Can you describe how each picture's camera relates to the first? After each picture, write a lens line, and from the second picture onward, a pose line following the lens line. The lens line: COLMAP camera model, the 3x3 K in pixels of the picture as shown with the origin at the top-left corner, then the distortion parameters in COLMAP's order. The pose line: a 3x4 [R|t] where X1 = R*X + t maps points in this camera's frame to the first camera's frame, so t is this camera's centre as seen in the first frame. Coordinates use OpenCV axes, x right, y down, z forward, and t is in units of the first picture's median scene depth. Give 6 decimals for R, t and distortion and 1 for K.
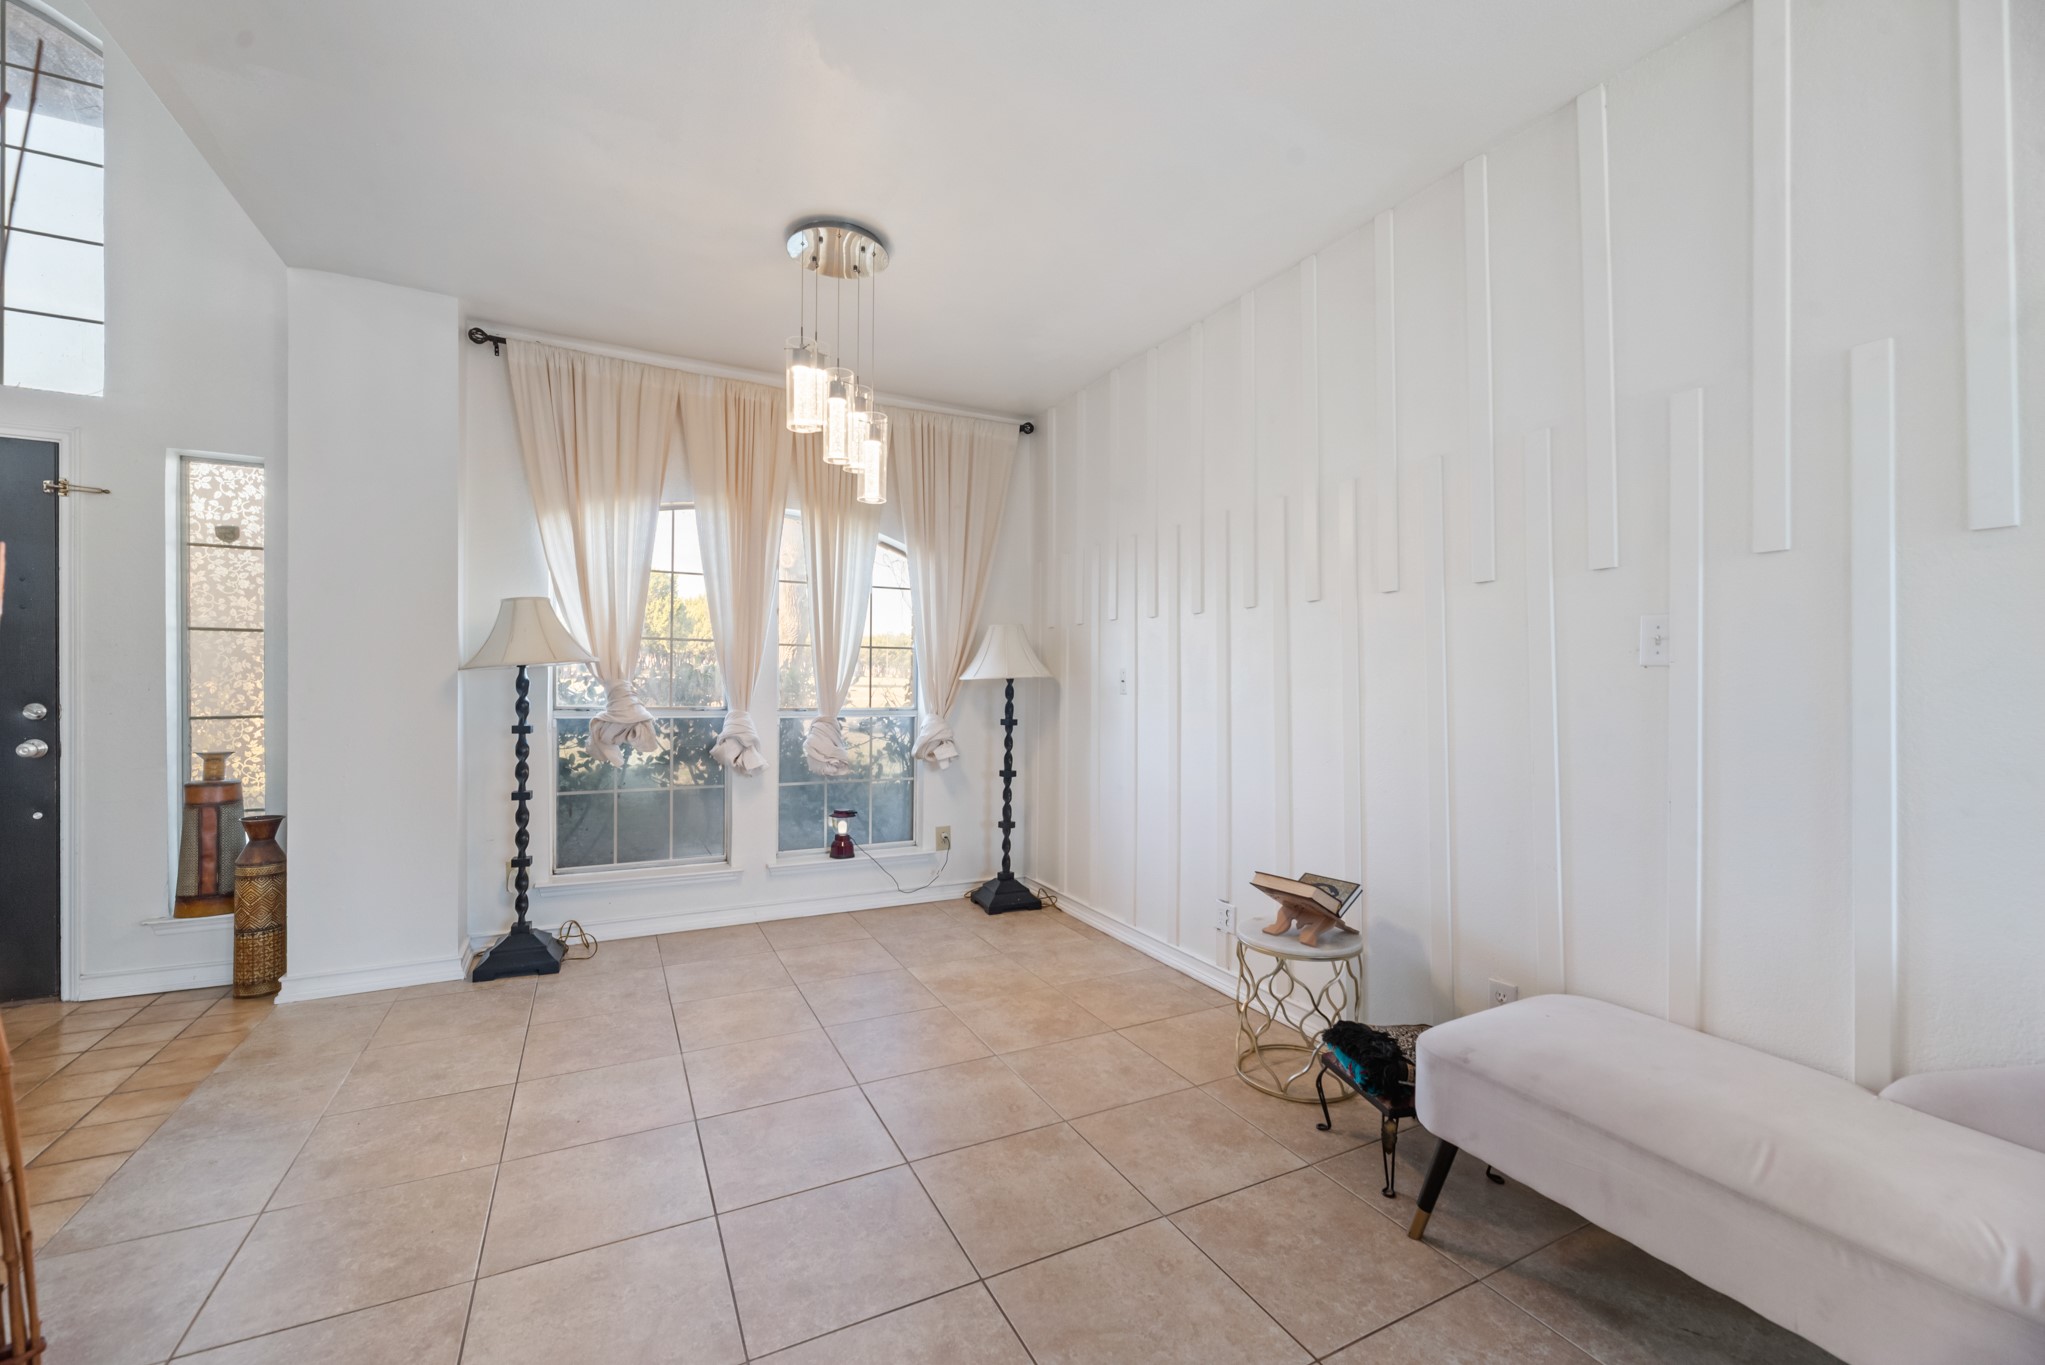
lens RADIAL K [[836.8, 0, 1033.8], [0, 836.8, 687.6], [0, 0, 1]] dist [-0.002916, 0.001049]
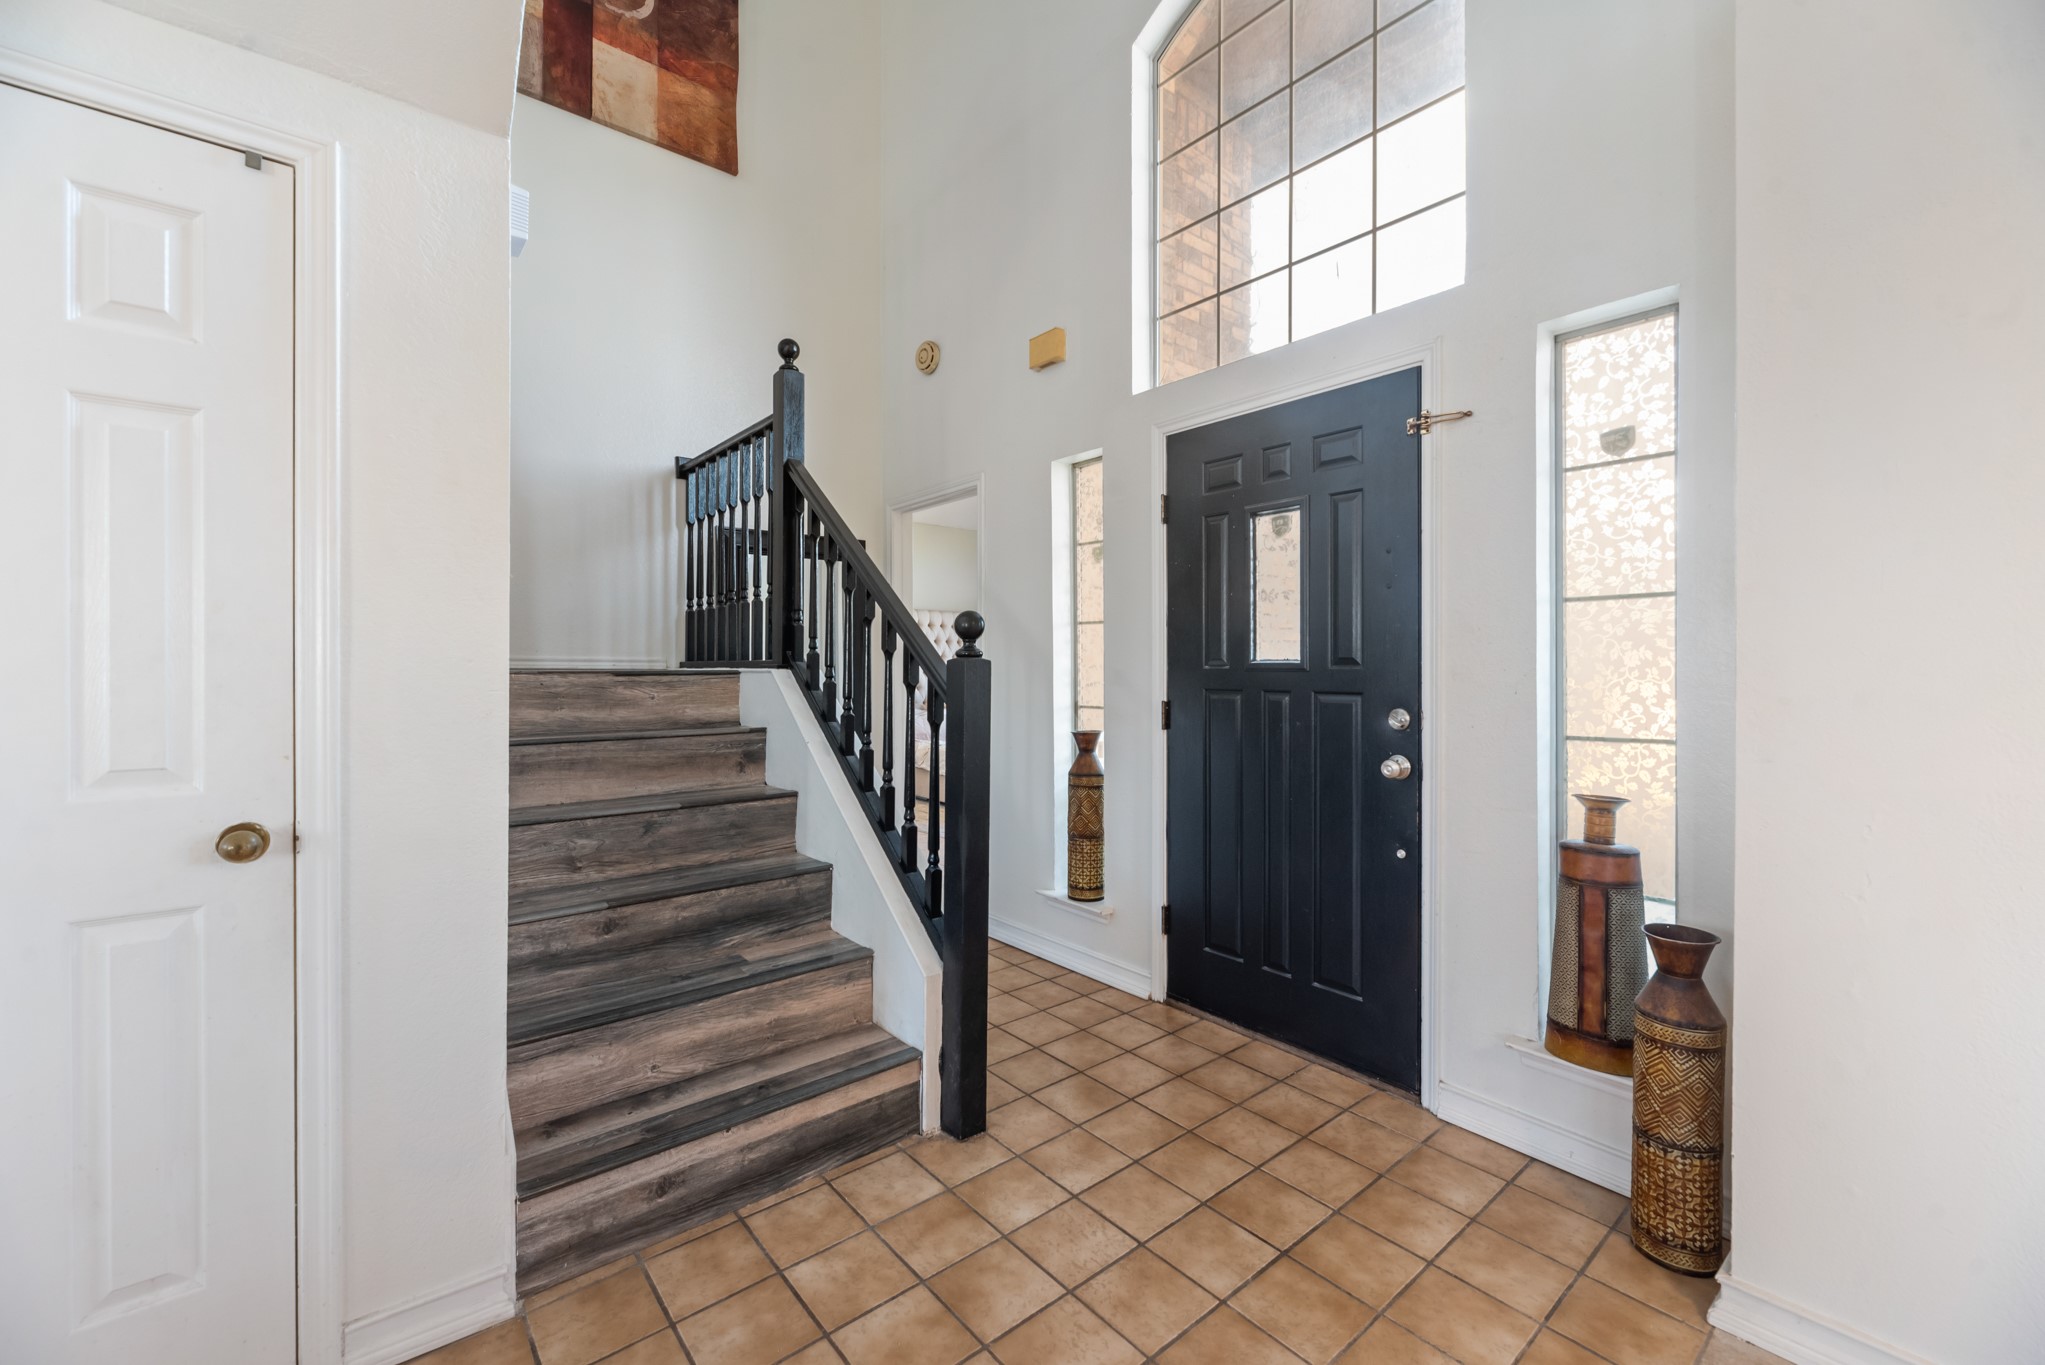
lens RADIAL K [[836.8, 0, 1025.0], [0, 836.8, 668.7], [0, 0, 1]] dist [-0.002916, 0.001049]
pose [[0.214007, -0.010135, -0.976780, -0.458453], [-0.008774, 0.999886, -0.012298, -0.005371], [0.976793, 0.011202, 0.213893, 0.443139]]
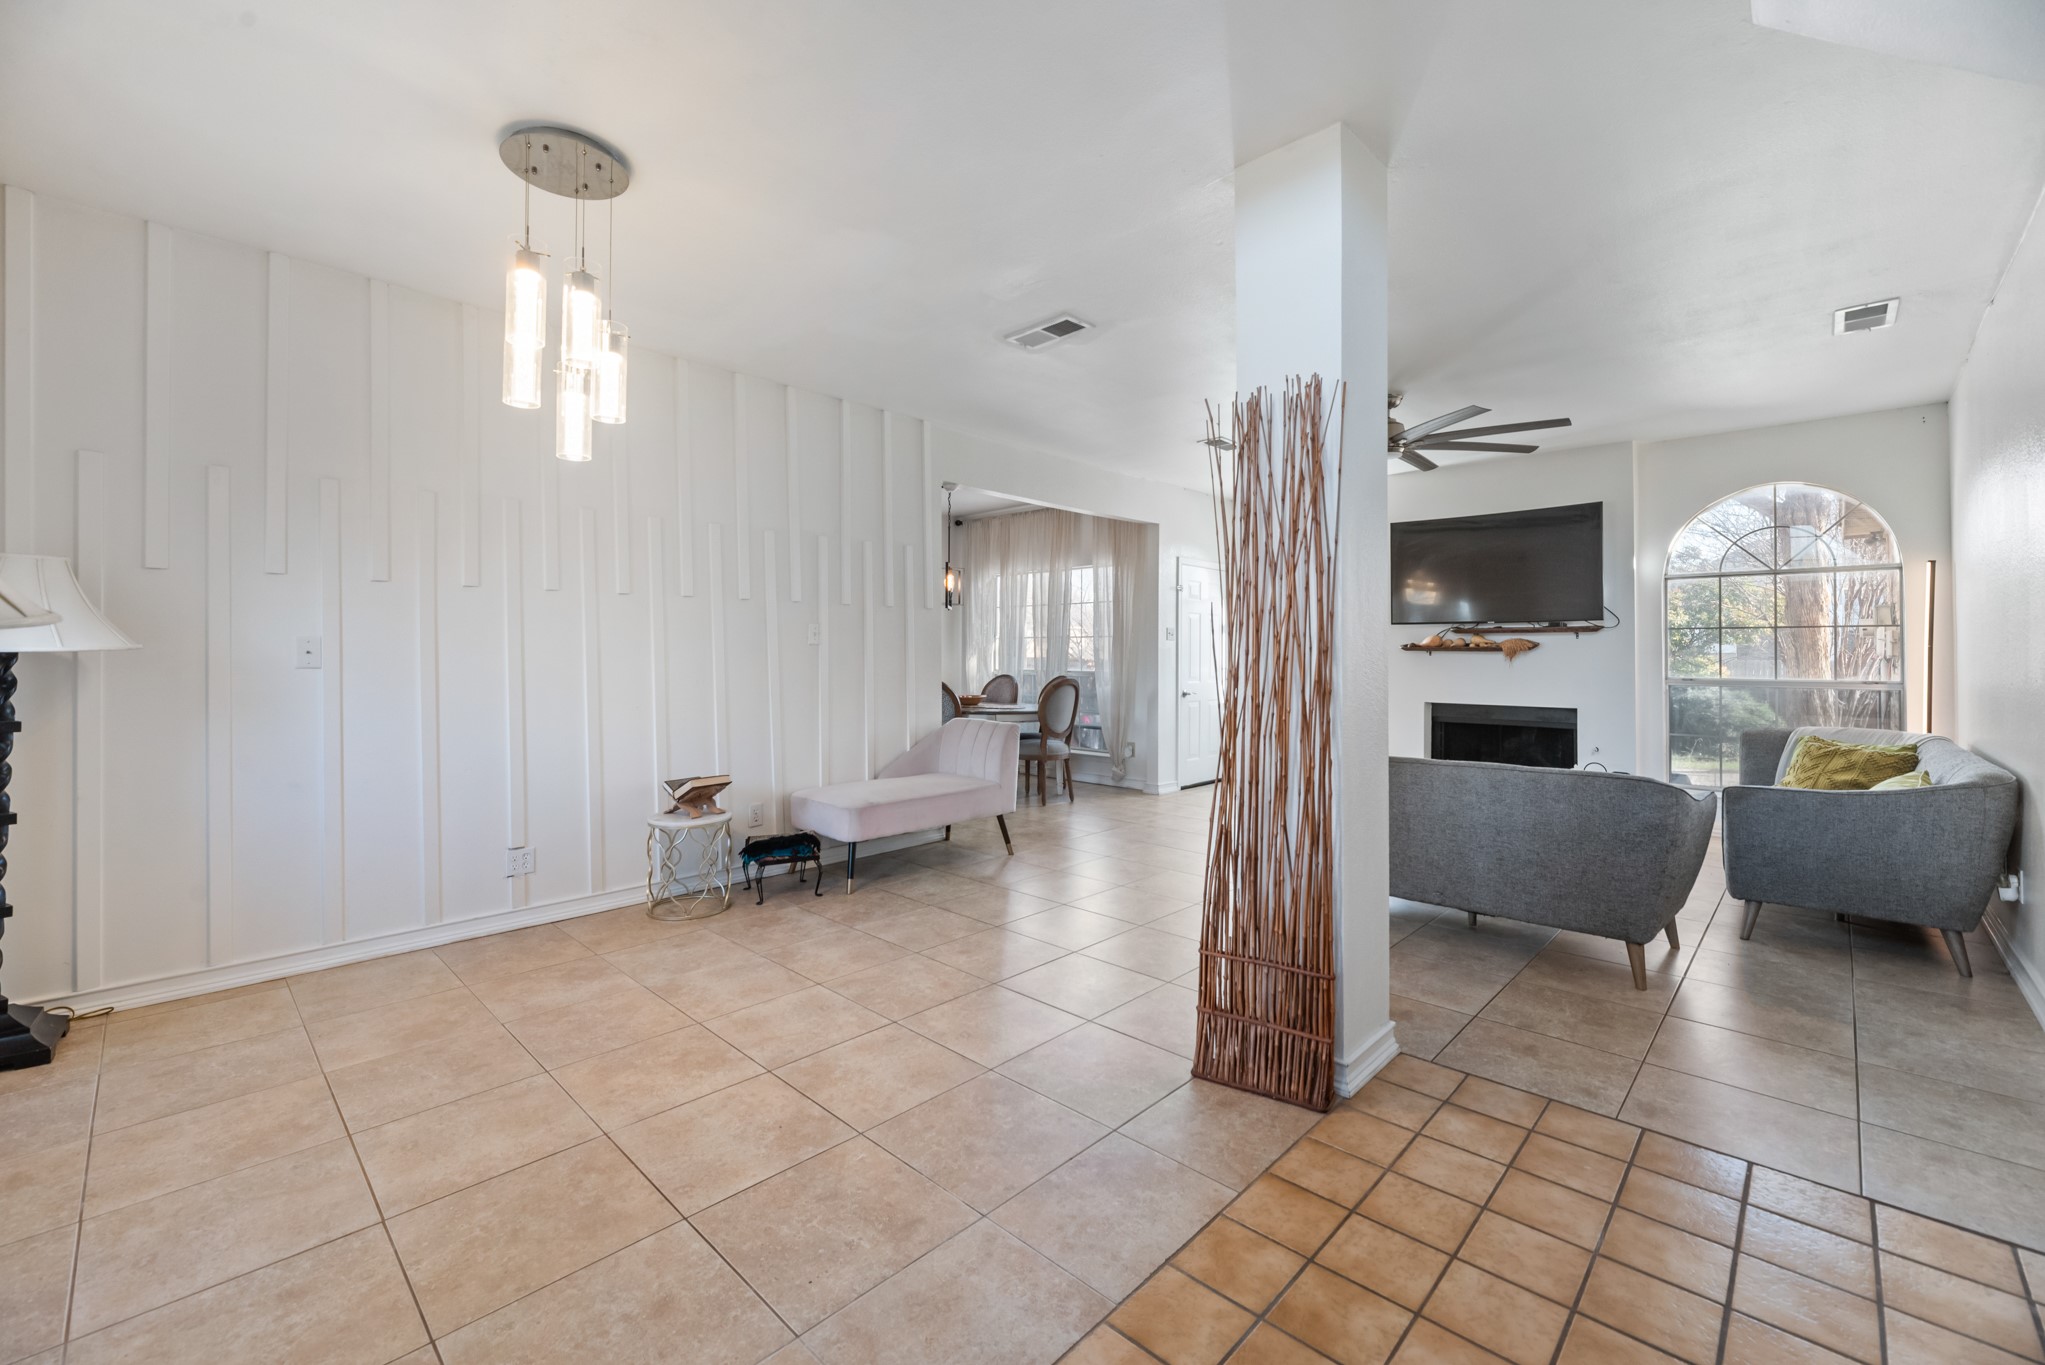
lens RADIAL K [[836.8, 0, 1017.1], [0, 836.8, 662.6], [0, 0, 1]] dist [-0.002916, 0.001049]
pose [[-0.311442, -0.022232, 0.950005, -1.042707], [0.003515, 0.999692, 0.024547, -0.019003], [-0.950259, 0.010985, -0.311268, 0.712255]]
